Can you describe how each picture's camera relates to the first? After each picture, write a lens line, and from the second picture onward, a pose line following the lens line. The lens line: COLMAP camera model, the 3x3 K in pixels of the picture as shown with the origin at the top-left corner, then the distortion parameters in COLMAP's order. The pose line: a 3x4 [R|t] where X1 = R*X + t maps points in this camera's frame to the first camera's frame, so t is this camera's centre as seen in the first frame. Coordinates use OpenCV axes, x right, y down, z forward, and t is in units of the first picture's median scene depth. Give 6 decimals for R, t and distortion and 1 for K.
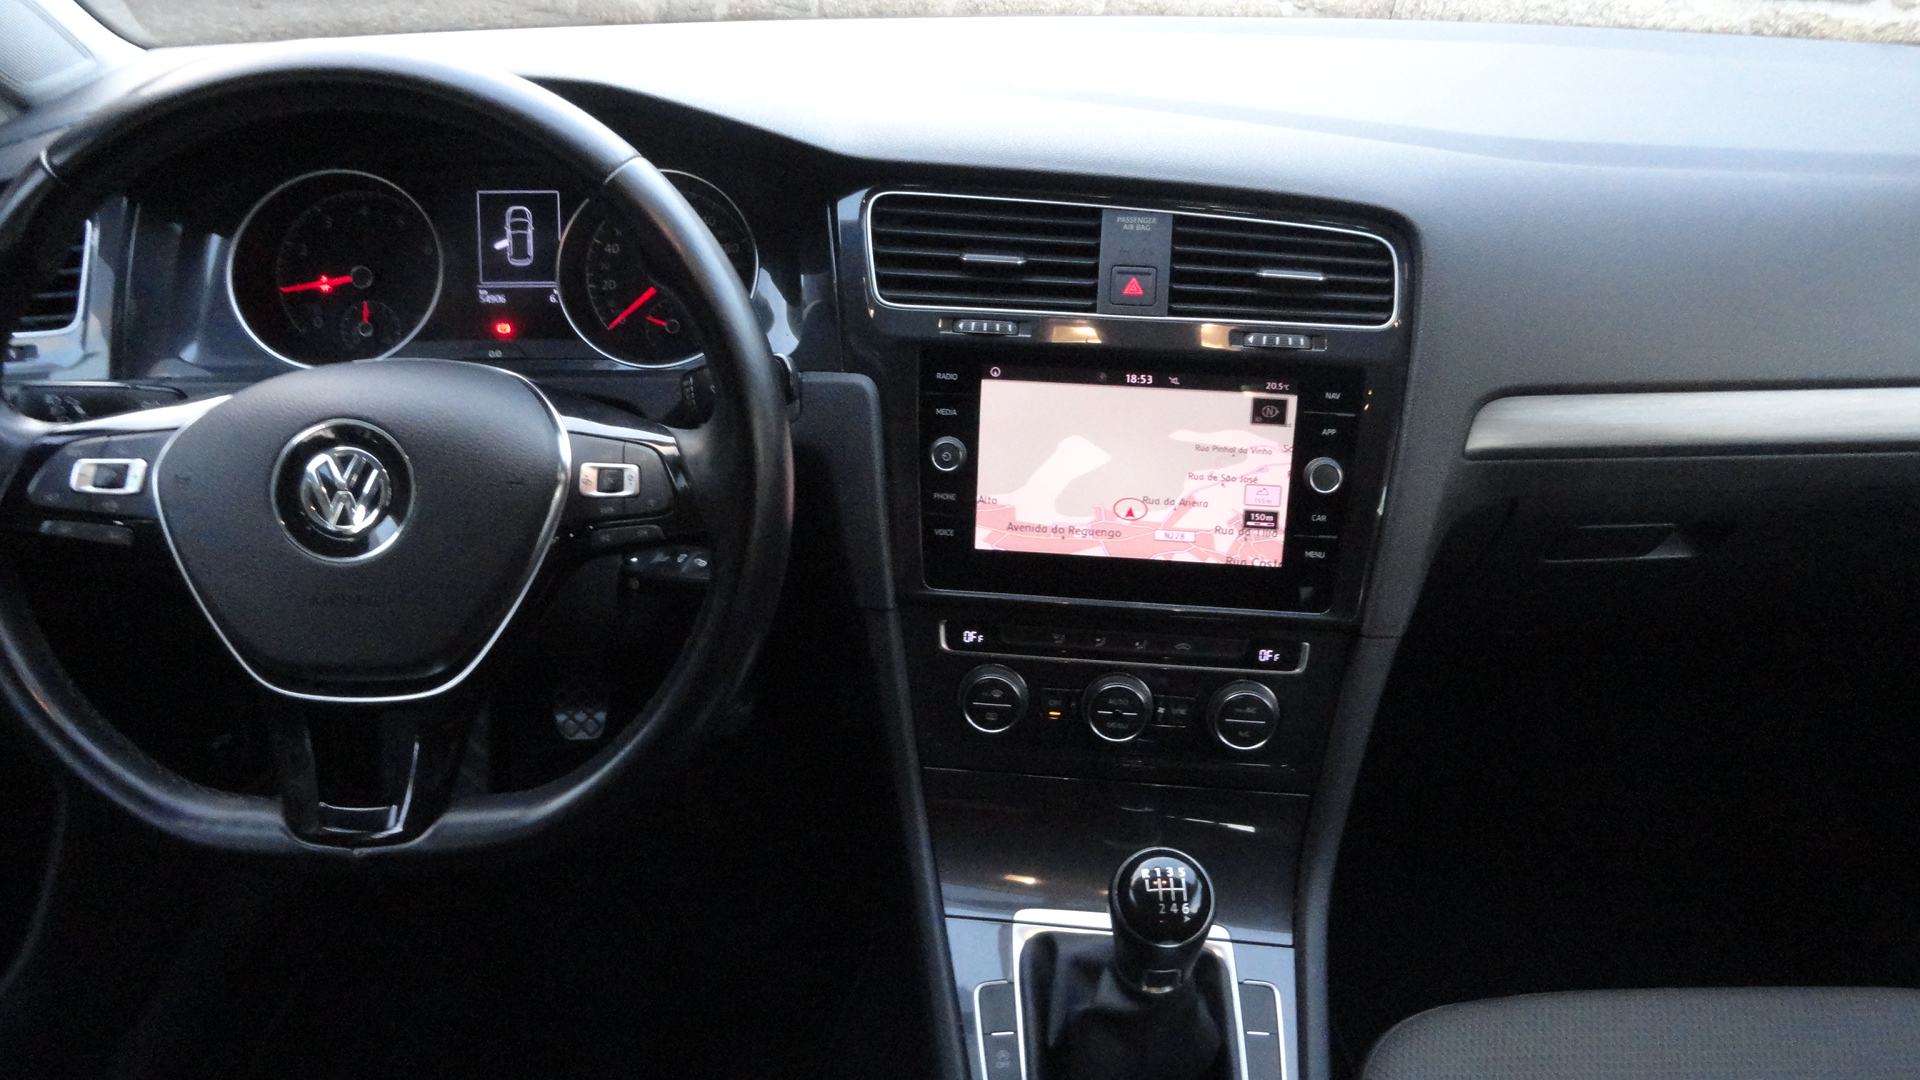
lens RADIAL K [[1327.3, 0, 965.3], [0, 1327.3, 547.2], [0, 0, 1]] dist [-0.001759, 0.012476]
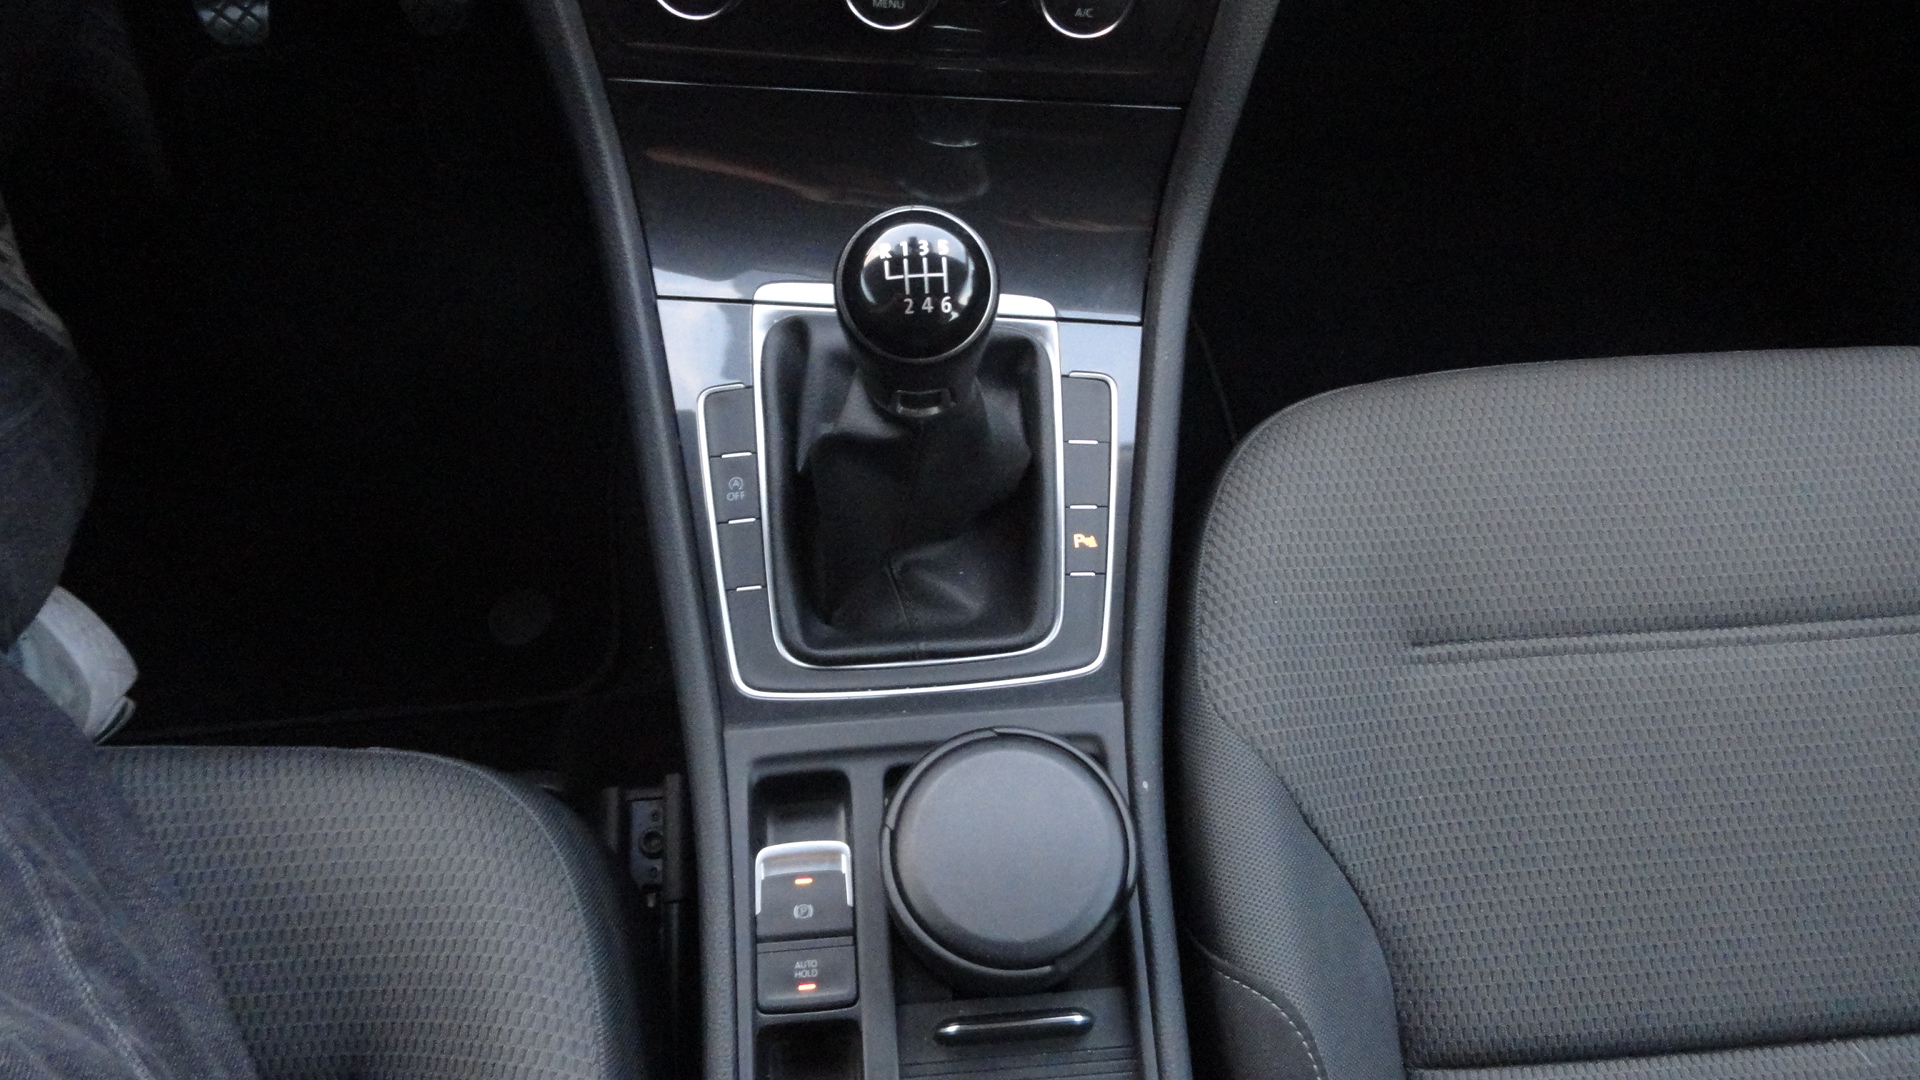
lens RADIAL K [[1348.4, 0, 960.0], [0, 1348.4, 540.0], [0, 0, 1]] dist [-0.003665, 0.011467]
pose [[0.998470, -0.035773, 0.042164, 0.114358], [0.011136, 0.877003, 0.480356, 0.048761], [-0.054162, -0.479152, 0.876059, 0.305472]]
